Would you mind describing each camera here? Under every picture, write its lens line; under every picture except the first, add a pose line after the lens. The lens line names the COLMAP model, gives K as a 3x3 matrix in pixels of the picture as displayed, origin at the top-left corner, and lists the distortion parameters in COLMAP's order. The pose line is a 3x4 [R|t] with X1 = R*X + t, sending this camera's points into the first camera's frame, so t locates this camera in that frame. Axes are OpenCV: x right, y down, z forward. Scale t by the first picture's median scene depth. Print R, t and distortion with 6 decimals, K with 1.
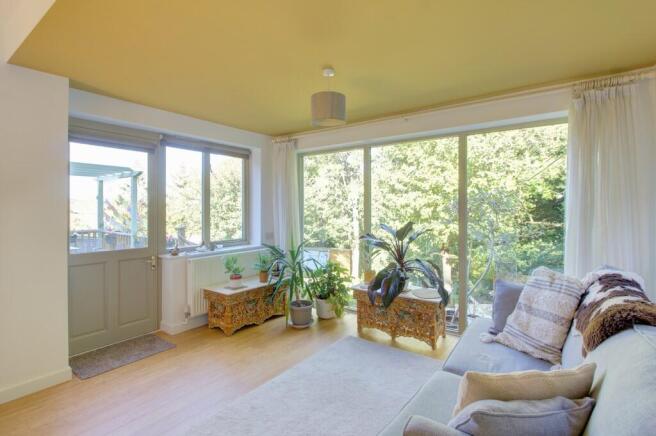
lens RADIAL K [[329.3, 0, 329.0], [0, 329.3, 211.4], [0, 0, 1]] dist [-0.005946, -0.006641]
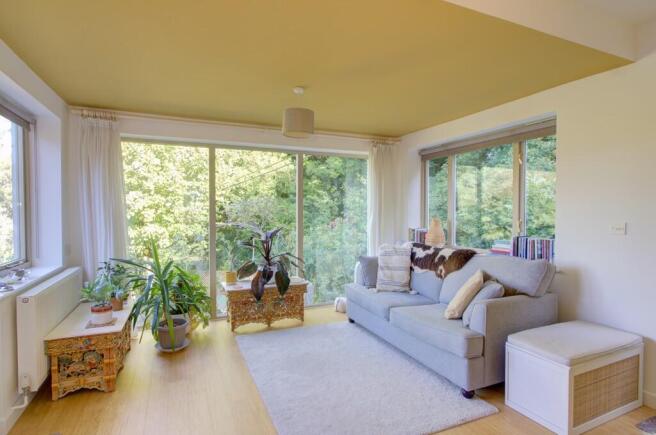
lens RADIAL K [[356.3, 0, 330.3], [0, 356.3, 220.6], [0, 0, 1]] dist [-0.005851, -0.000408]
pose [[0.464583, -0.019411, 0.885317, -0.738404], [0.002694, 0.999786, 0.020507, 0.001272], [-0.885526, -0.007143, 0.464536, 0.232940]]
